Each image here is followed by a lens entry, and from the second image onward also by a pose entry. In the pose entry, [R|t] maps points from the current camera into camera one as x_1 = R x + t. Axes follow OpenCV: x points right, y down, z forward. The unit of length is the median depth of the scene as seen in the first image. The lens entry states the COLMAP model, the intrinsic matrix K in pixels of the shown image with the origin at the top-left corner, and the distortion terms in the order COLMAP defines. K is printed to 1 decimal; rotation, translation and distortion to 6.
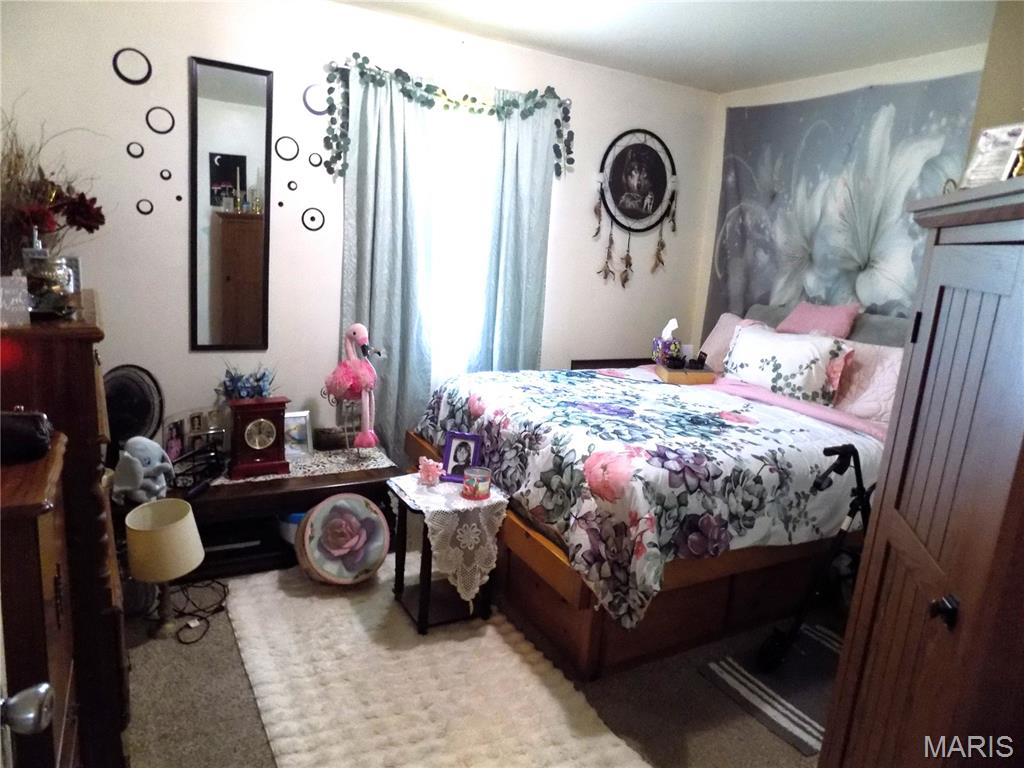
lens RADIAL K [[688.8, 0, 512.0], [0, 688.8, 386.1], [0, 0, 1]] dist [-0.000871, 0.000002]
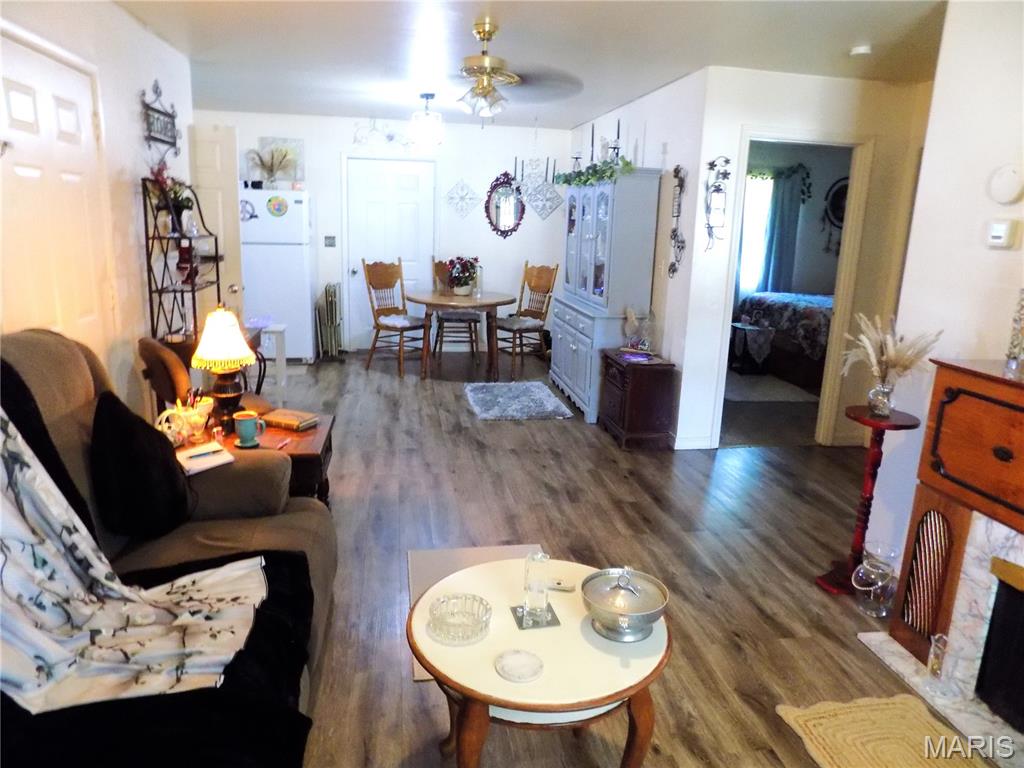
lens RADIAL K [[688.8, 0, 511.9], [0, 688.8, 385.1], [0, 0, 1]] dist [-0.000871, 0.000002]
pose [[0.941433, 0.041920, -0.334586, -0.044485], [-0.037250, 0.999098, 0.020365, 0.247731], [0.335138, -0.006709, 0.942145, -1.333896]]
